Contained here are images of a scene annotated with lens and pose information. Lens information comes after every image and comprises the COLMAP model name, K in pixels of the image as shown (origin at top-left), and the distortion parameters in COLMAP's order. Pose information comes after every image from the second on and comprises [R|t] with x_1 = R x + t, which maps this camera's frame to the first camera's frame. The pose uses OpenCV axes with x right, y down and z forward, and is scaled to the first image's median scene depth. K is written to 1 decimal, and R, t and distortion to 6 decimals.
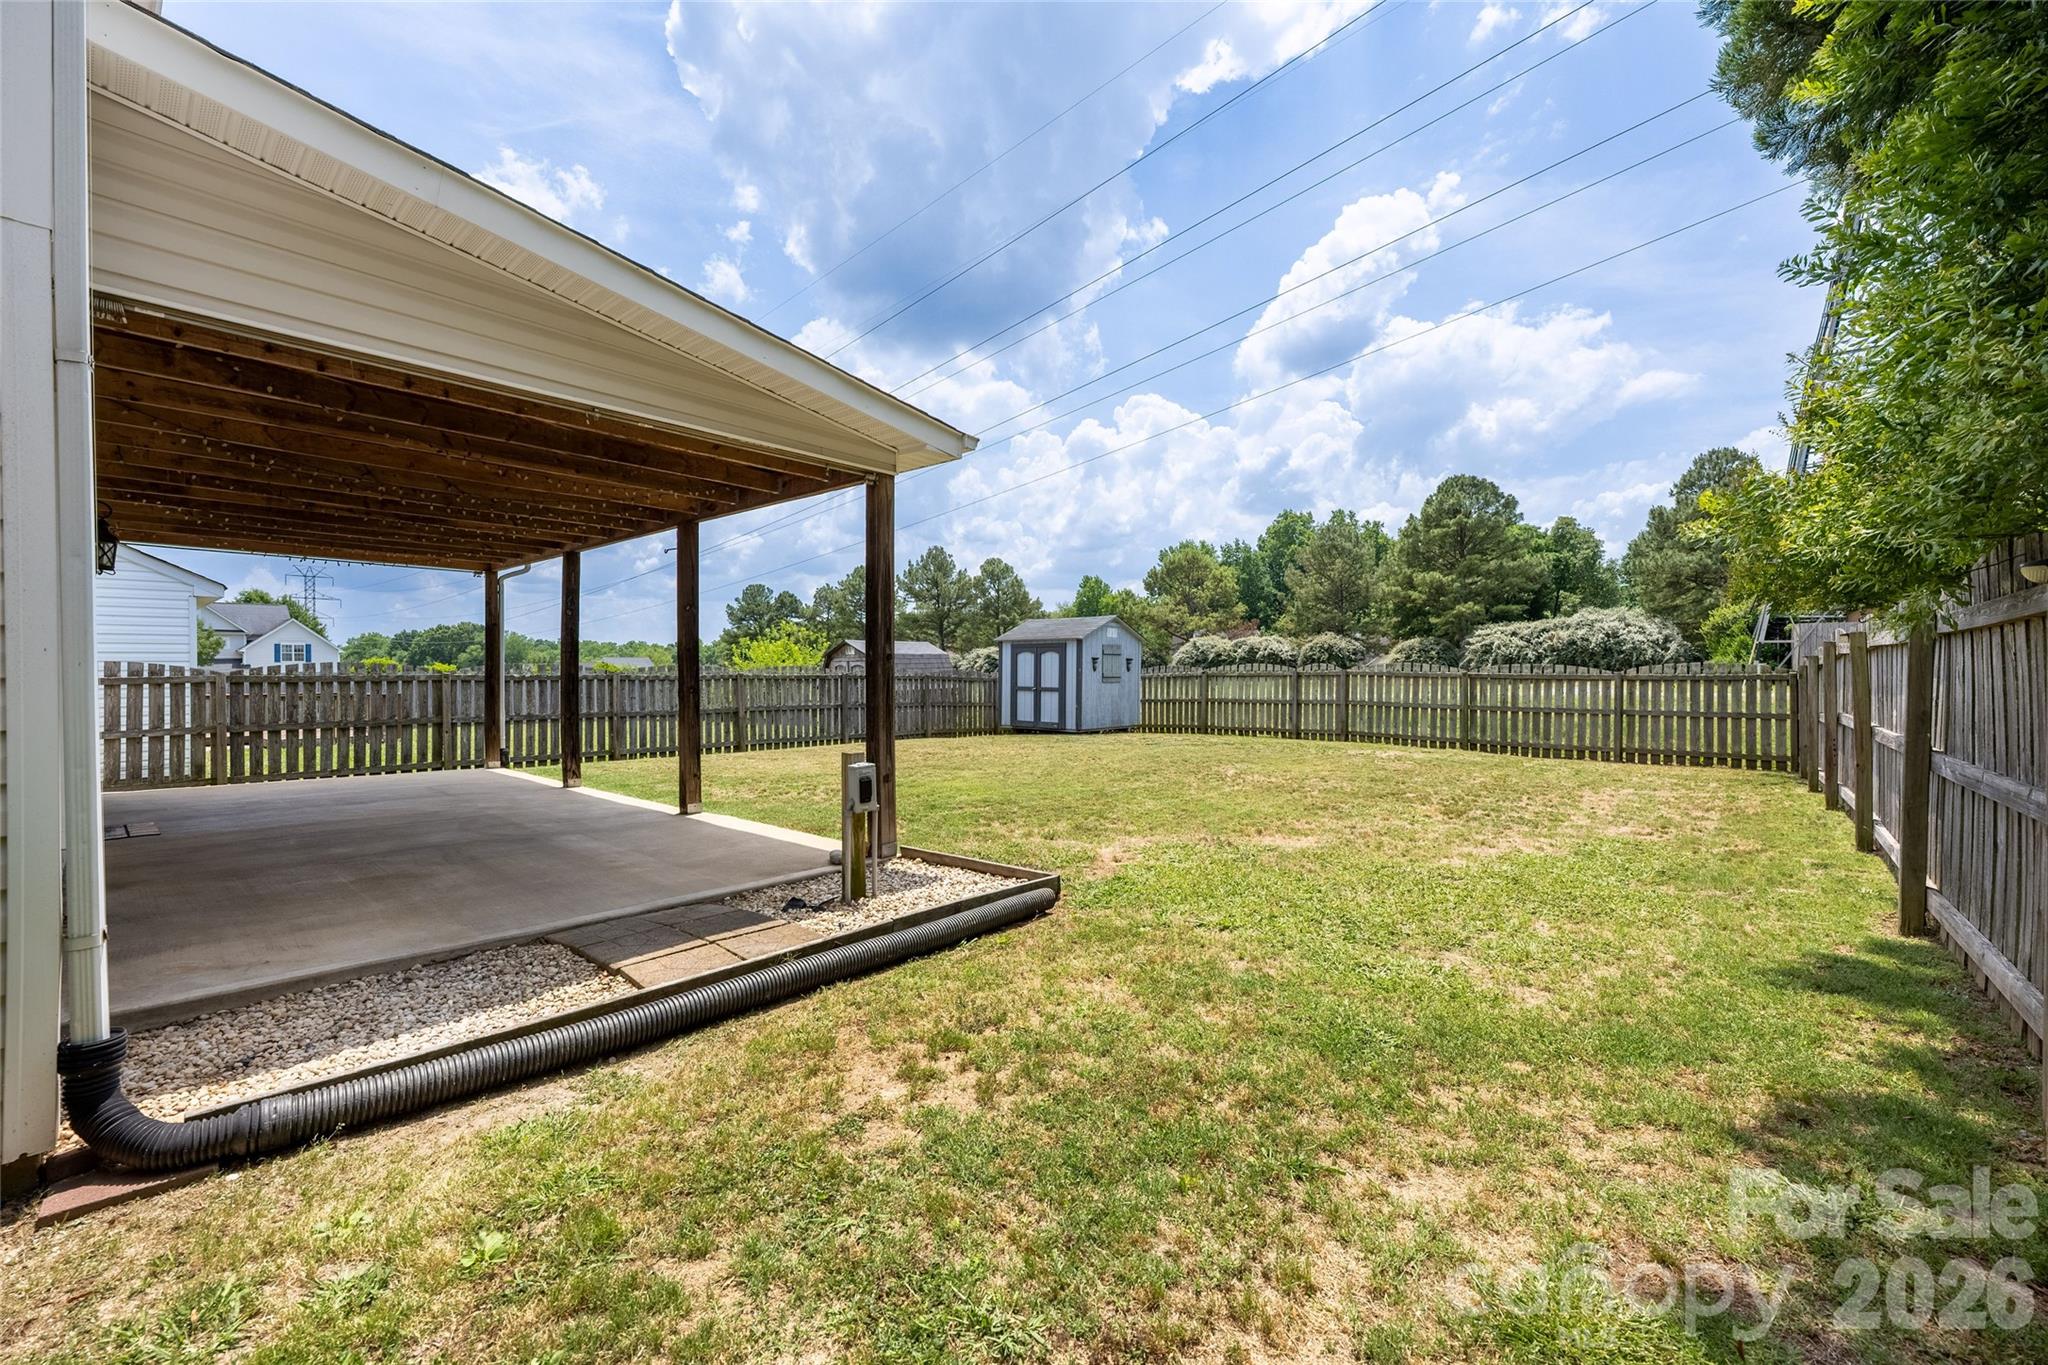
lens RADIAL K [[840.4, 0, 1024.0], [0, 840.4, 682.5], [0, 0, 1]] dist [-0.002250, -0.000306]
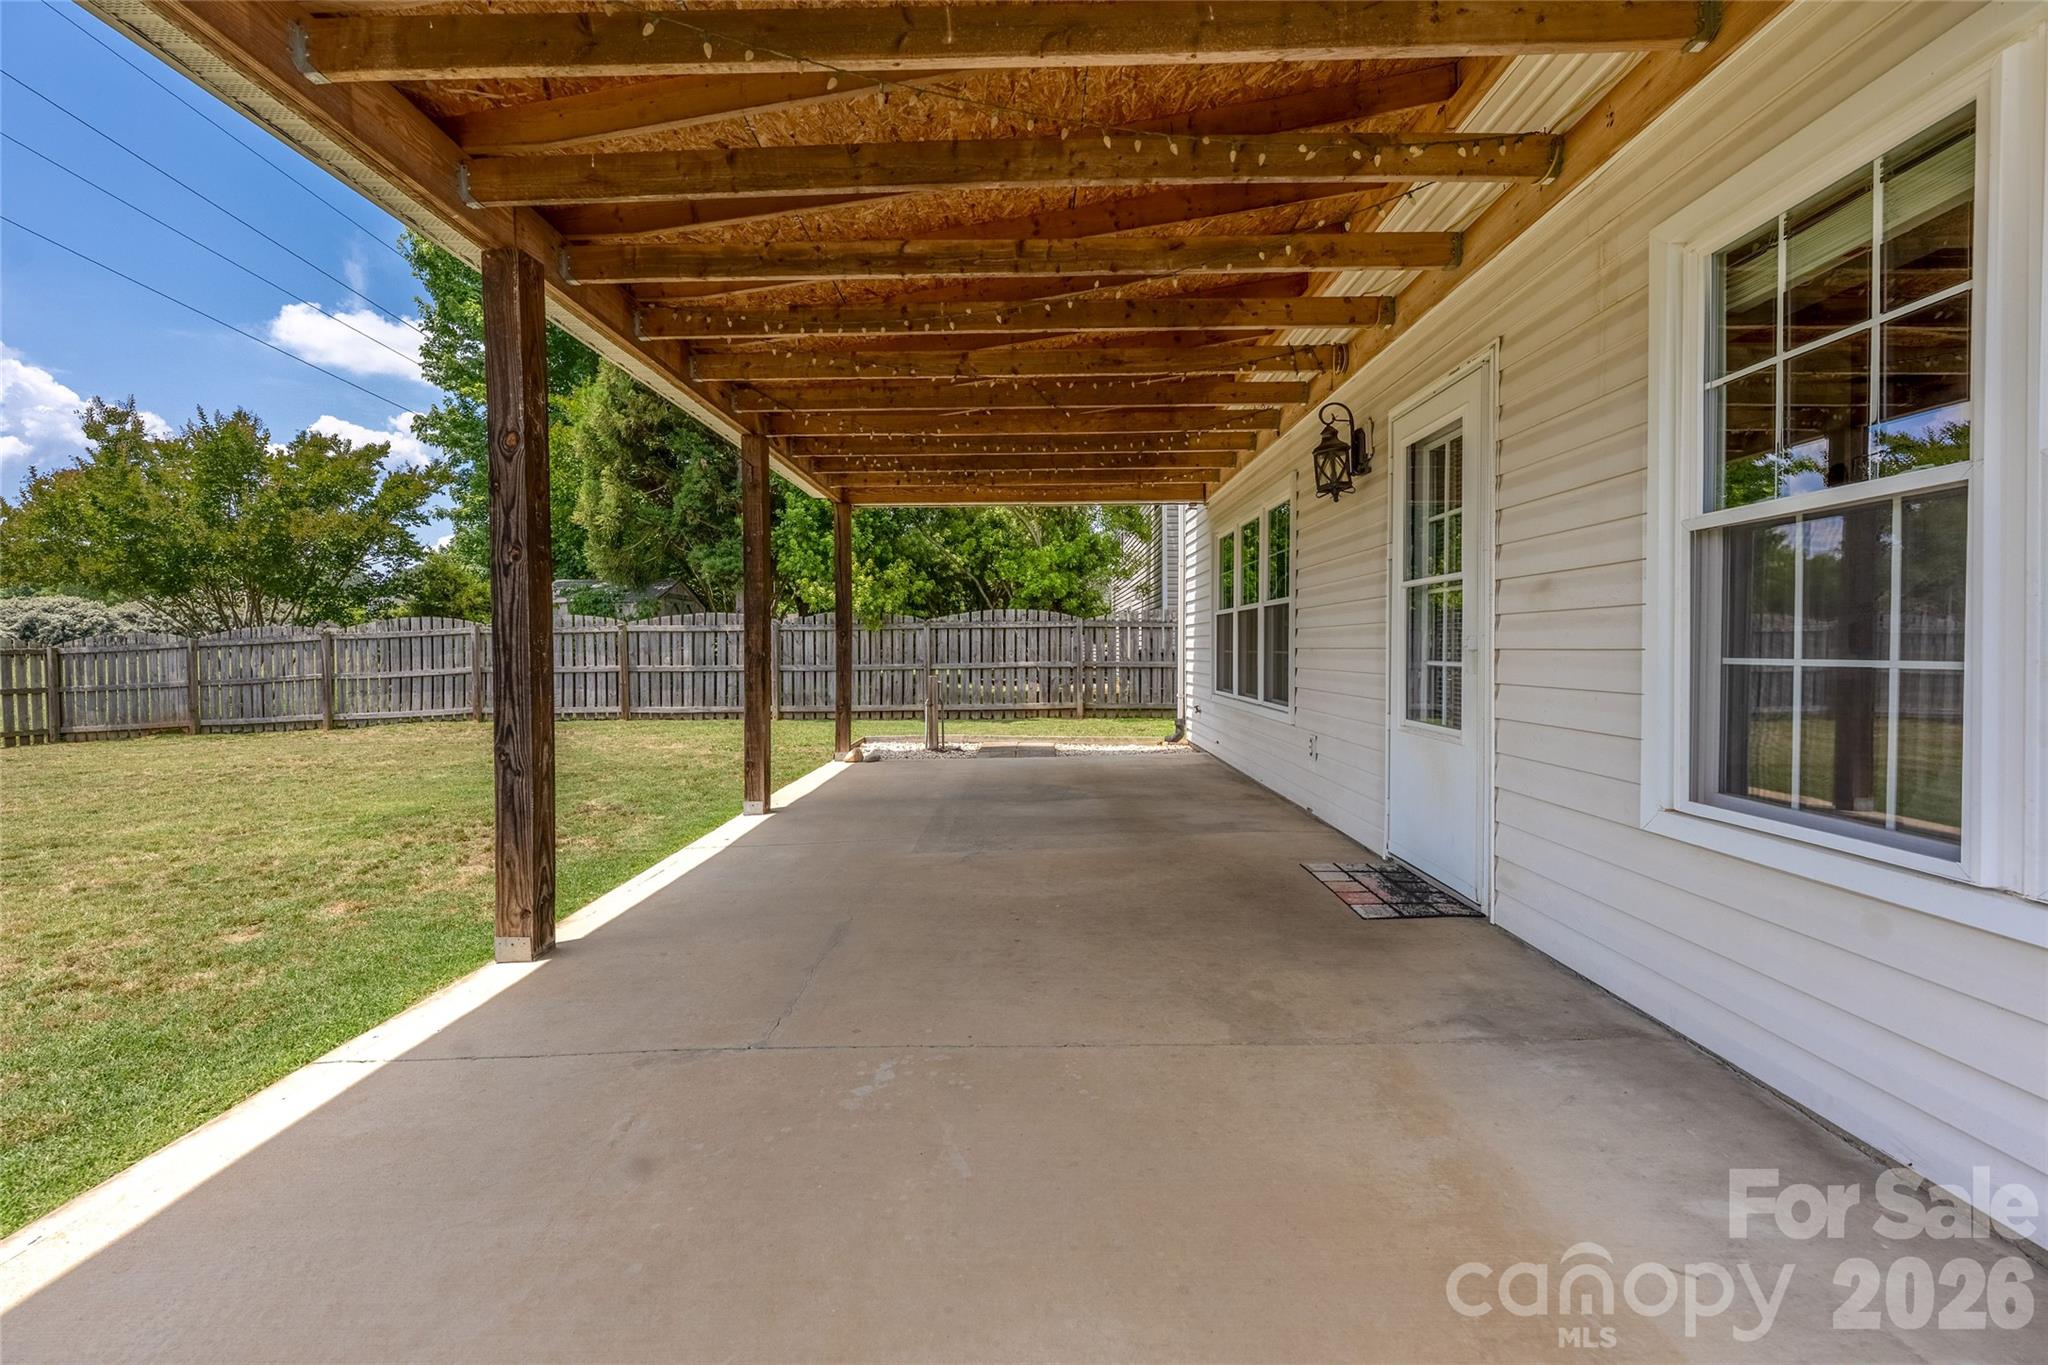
lens RADIAL K [[833.0, 0, 1023.9], [0, 833.0, 678.6], [0, 0, 1]] dist [-0.003144, 0.000107]
pose [[-0.647557, -0.024443, 0.761625, -0.433234], [0.016917, 0.998778, 0.046437, -0.000032], [-0.761829, 0.042955, -0.646352, 0.504175]]
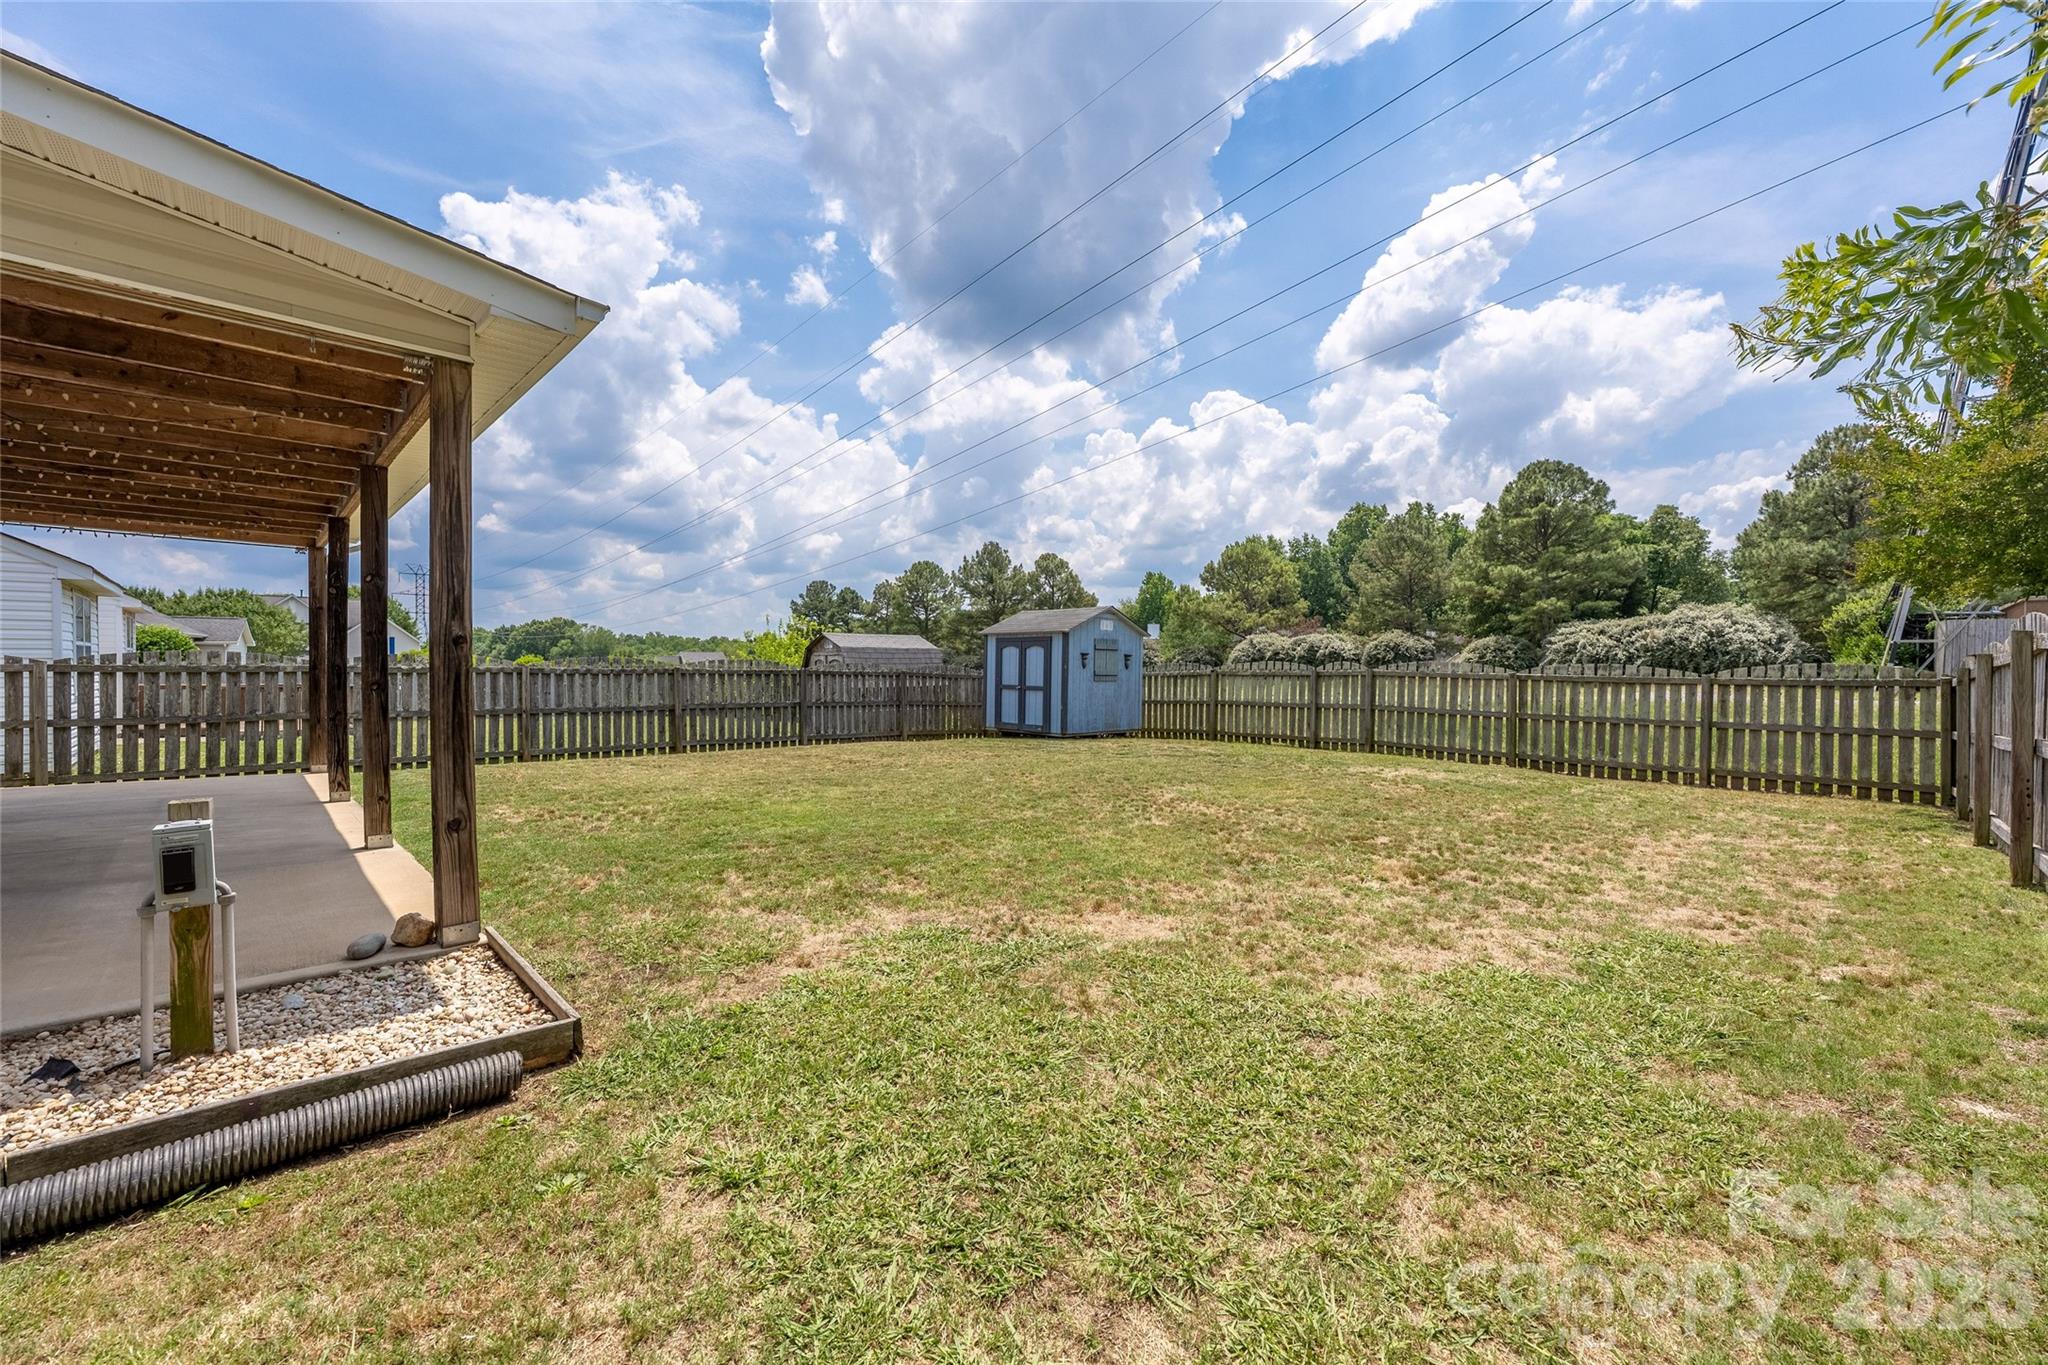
lens RADIAL K [[833.0, 0, 1023.9], [0, 833.0, 678.6], [0, 0, 1]] dist [-0.003144, 0.000107]
pose [[0.996109, 0.009771, -0.087582, 0.096683], [-0.009877, 0.999951, -0.000771, -0.001211], [0.087570, 0.001633, 0.996157, 0.114422]]
